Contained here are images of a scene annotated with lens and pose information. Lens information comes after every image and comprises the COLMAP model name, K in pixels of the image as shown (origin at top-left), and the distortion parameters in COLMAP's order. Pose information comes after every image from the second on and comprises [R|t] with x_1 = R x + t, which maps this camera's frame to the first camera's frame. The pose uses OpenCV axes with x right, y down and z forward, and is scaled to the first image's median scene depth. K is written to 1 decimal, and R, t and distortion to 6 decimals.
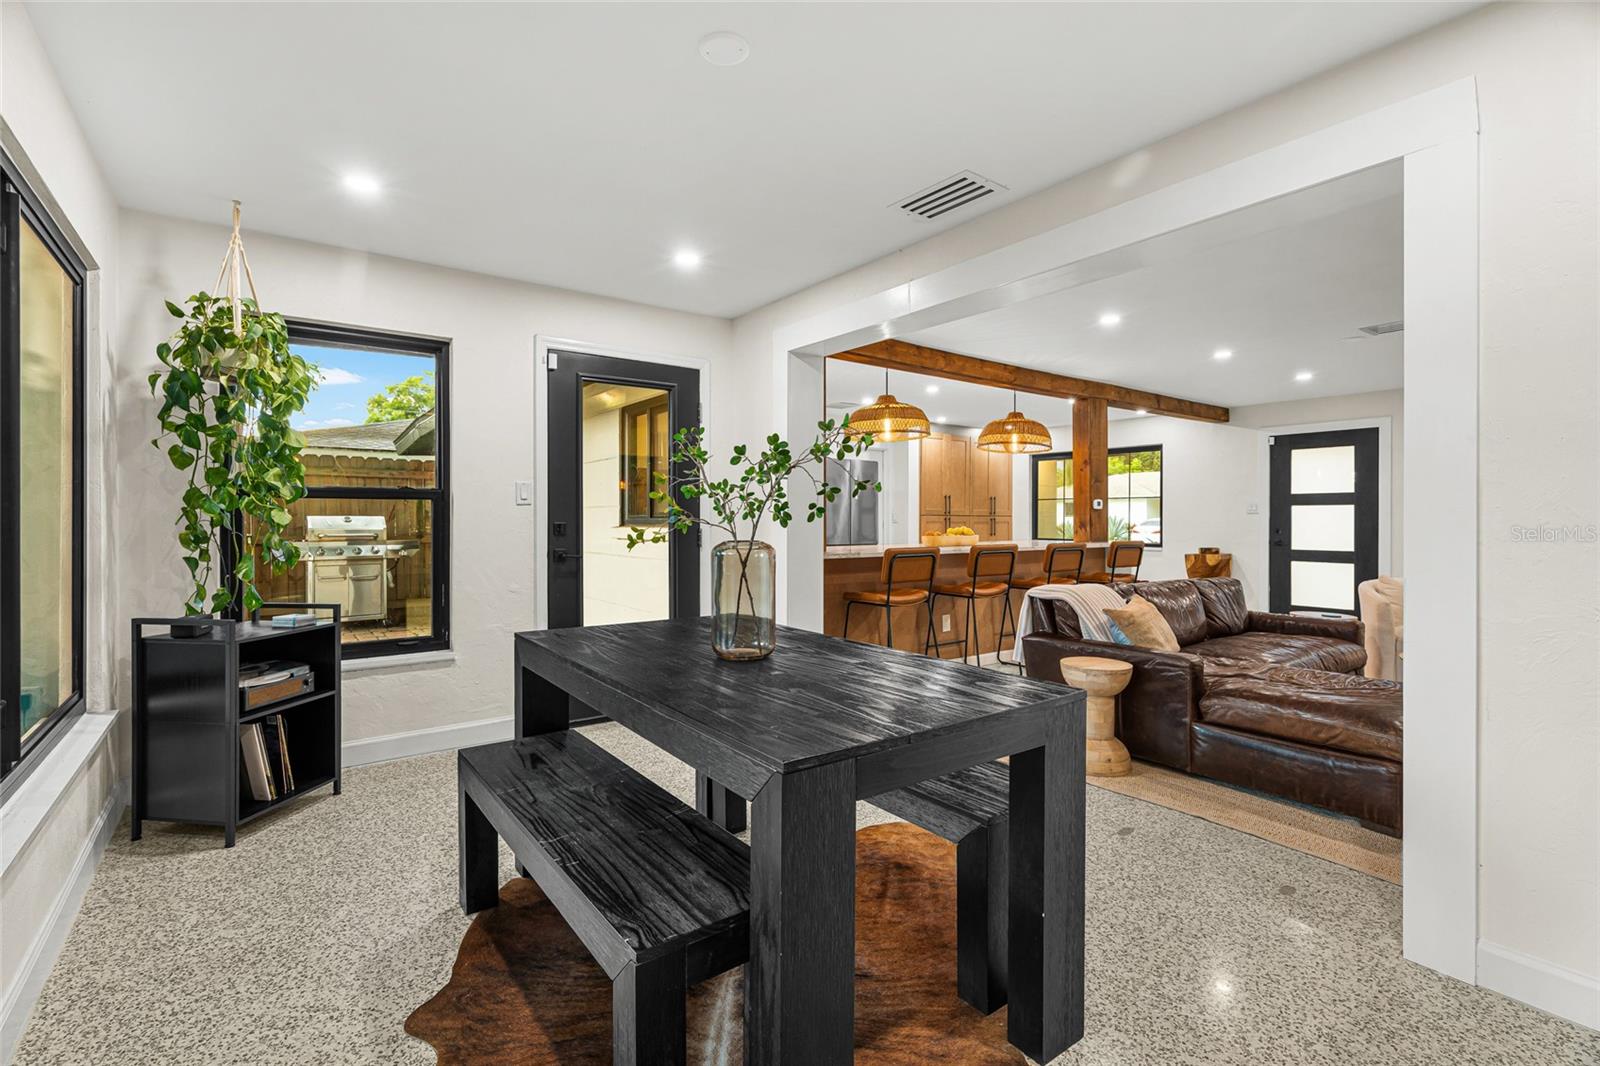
lens RADIAL K [[731.5, 0, 799.0], [0, 731.5, 522.4], [0, 0, 1]] dist [-0.001643, 0.000435]
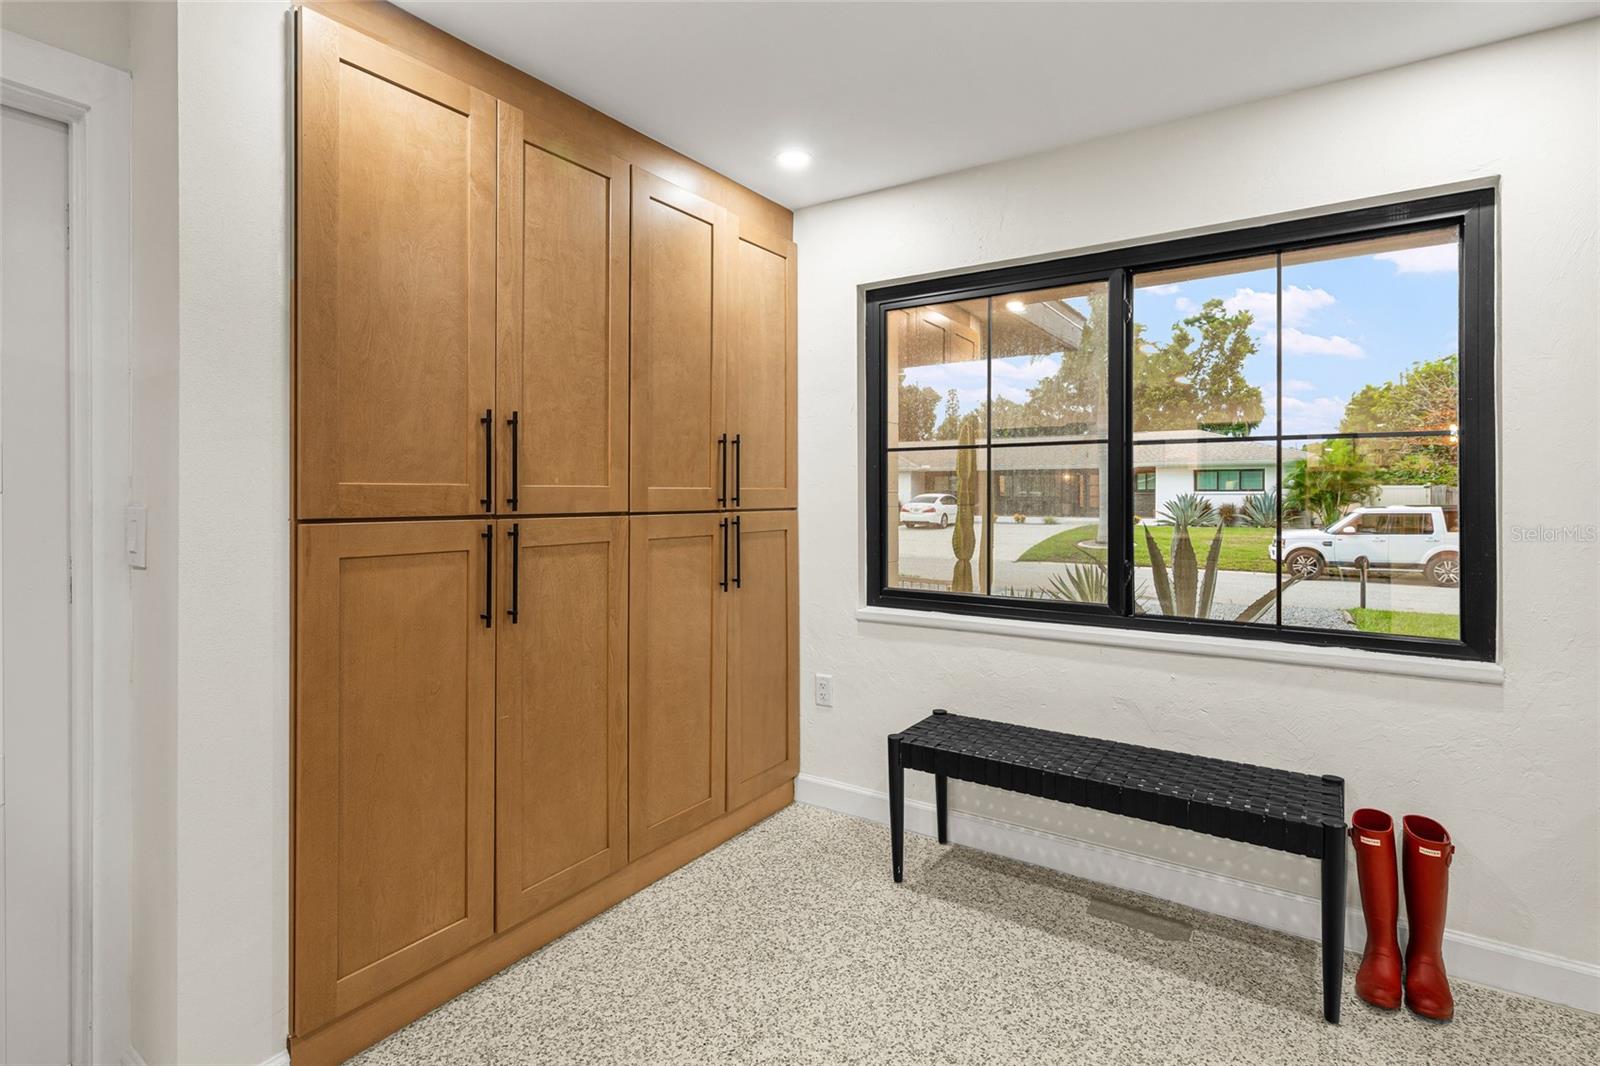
lens RADIAL K [[765.1, 0, 797.0], [0, 765.1, 492.9], [0, 0, 1]] dist [-0.060945, 0.000010]
pose [[0.943338, -0.004646, 0.331800, 0.199716], [0.006096, 0.999976, -0.003330, -0.014058], [-0.331777, 0.005164, 0.943344, 0.744141]]
